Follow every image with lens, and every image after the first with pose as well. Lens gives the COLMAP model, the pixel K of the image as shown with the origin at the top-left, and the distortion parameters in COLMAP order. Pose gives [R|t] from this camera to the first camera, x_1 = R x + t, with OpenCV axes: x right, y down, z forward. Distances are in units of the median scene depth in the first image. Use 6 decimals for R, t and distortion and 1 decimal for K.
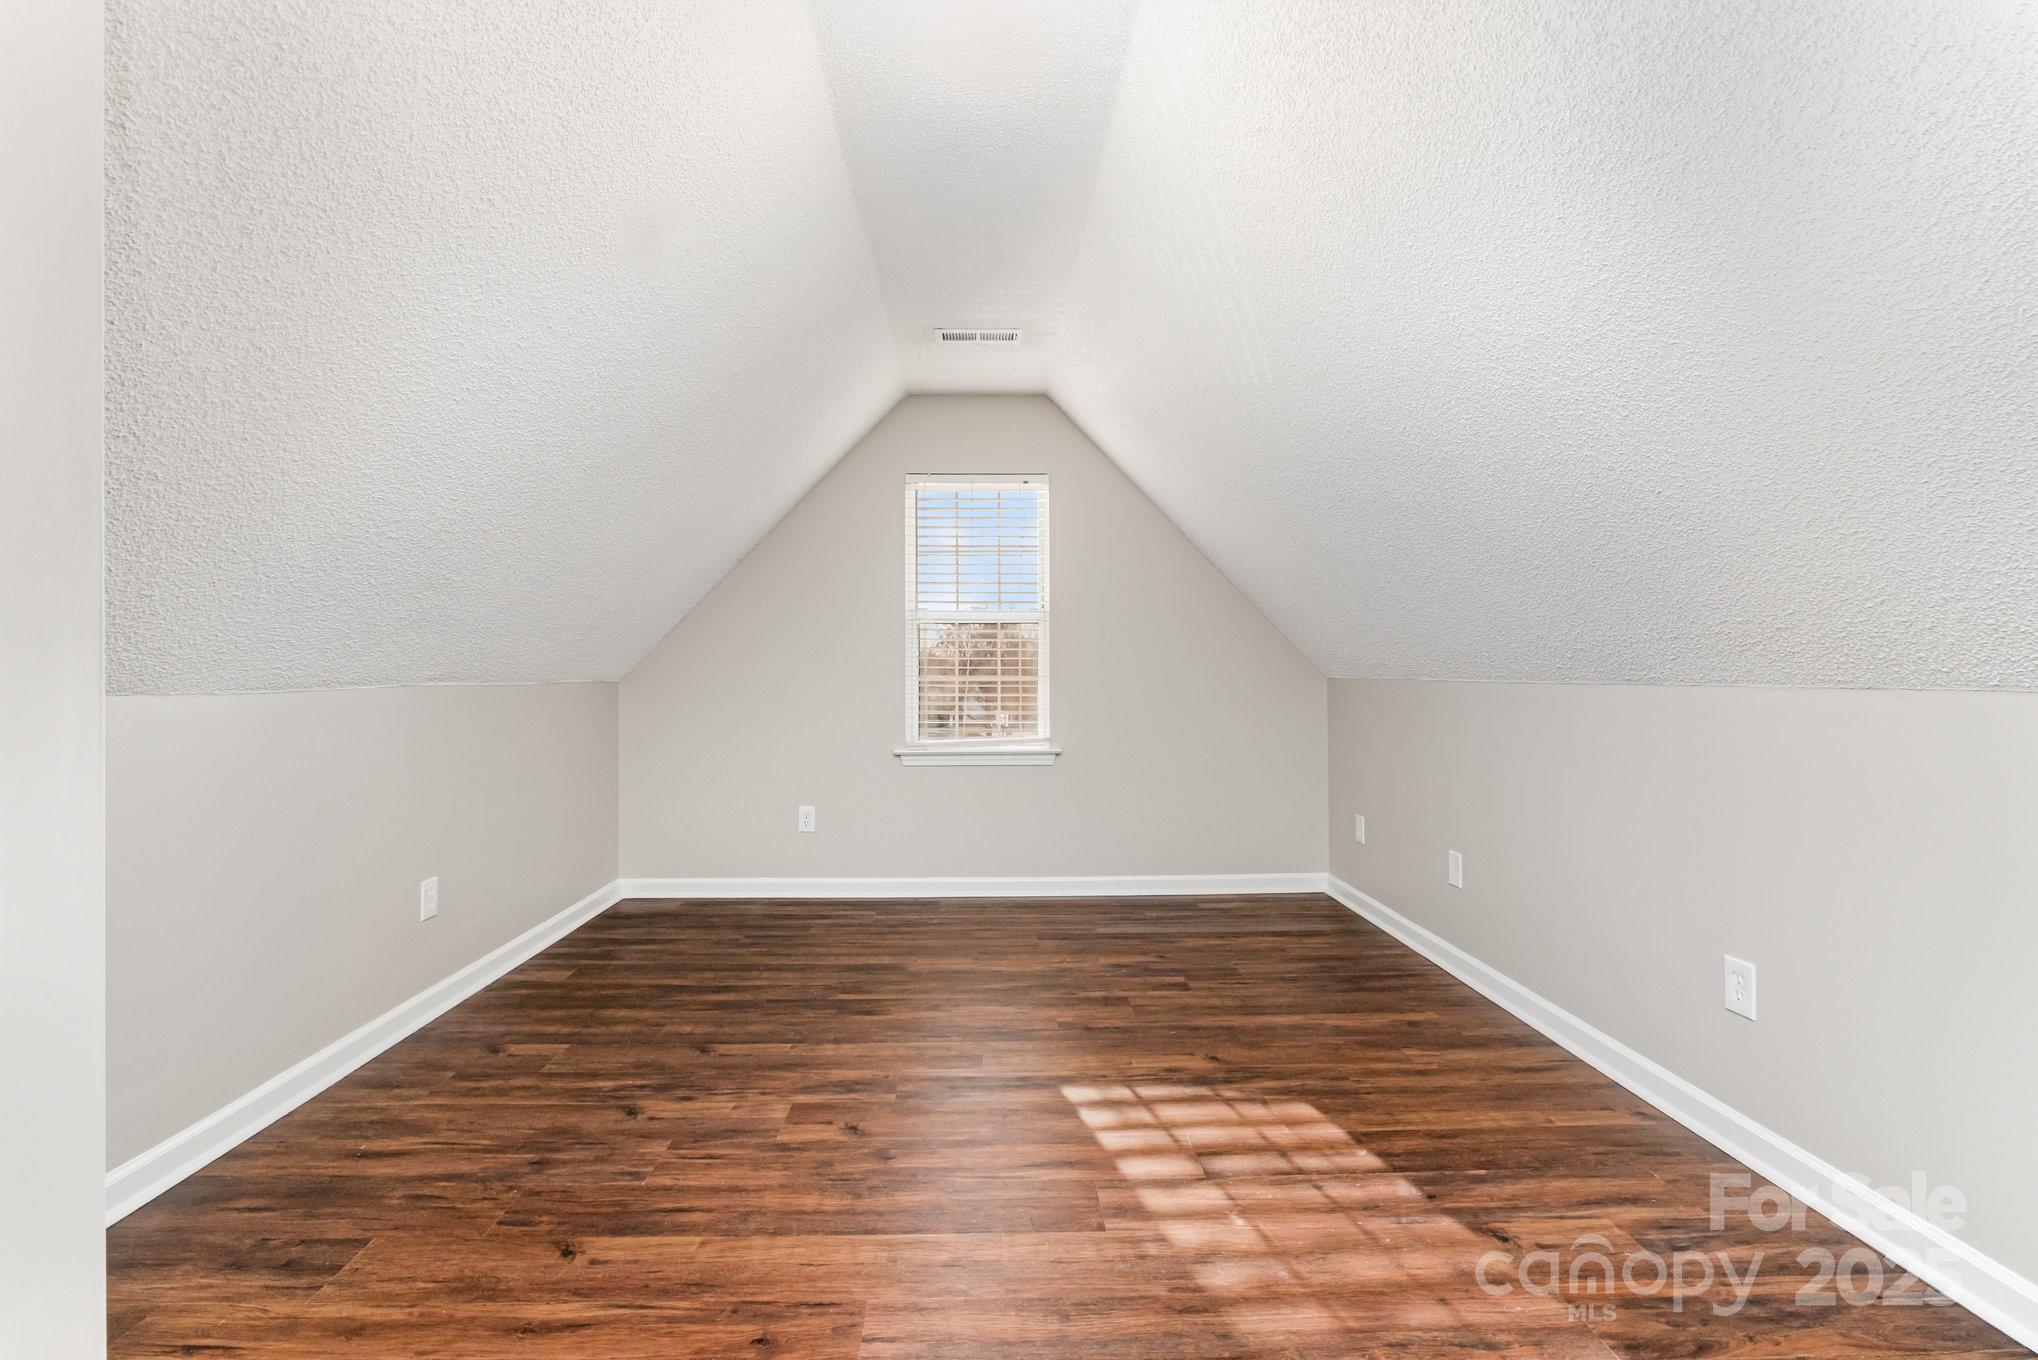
lens RADIAL K [[890.5, 0, 1018.6], [0, 890.5, 676.2], [0, 0, 1]] dist [-0.007086, 0.000608]
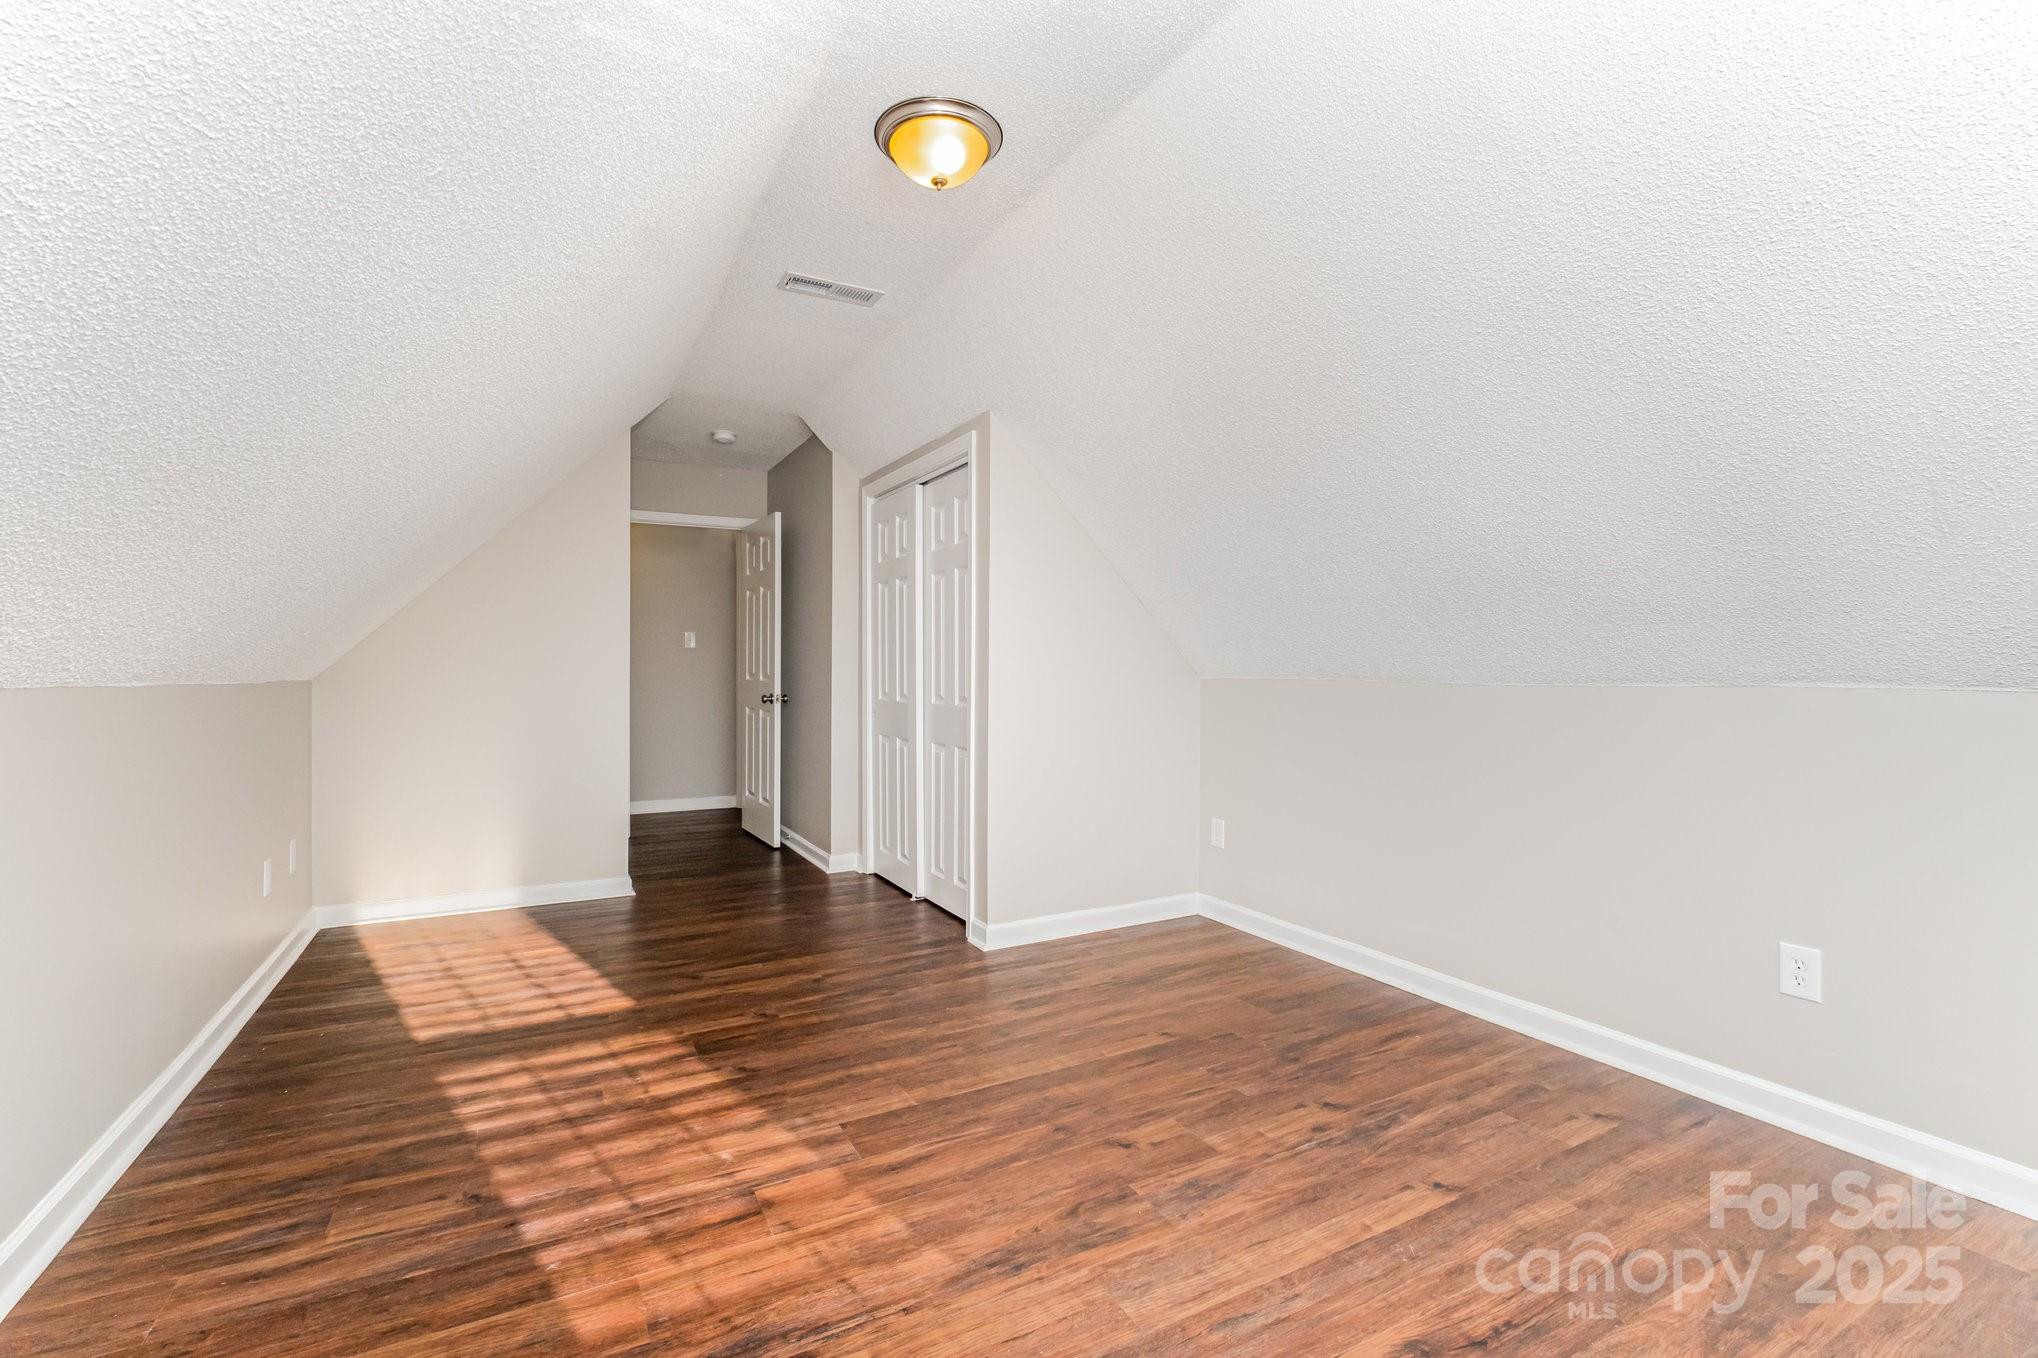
lens RADIAL K [[890.5, 0, 1025.0], [0, 890.5, 674.3], [0, 0, 1]] dist [-0.007086, 0.000608]
pose [[-0.894769, 0.002664, -0.446521, 0.376839], [-0.000816, 0.999971, 0.007601, -0.012049], [0.446528, 0.007165, -0.894741, 2.000502]]
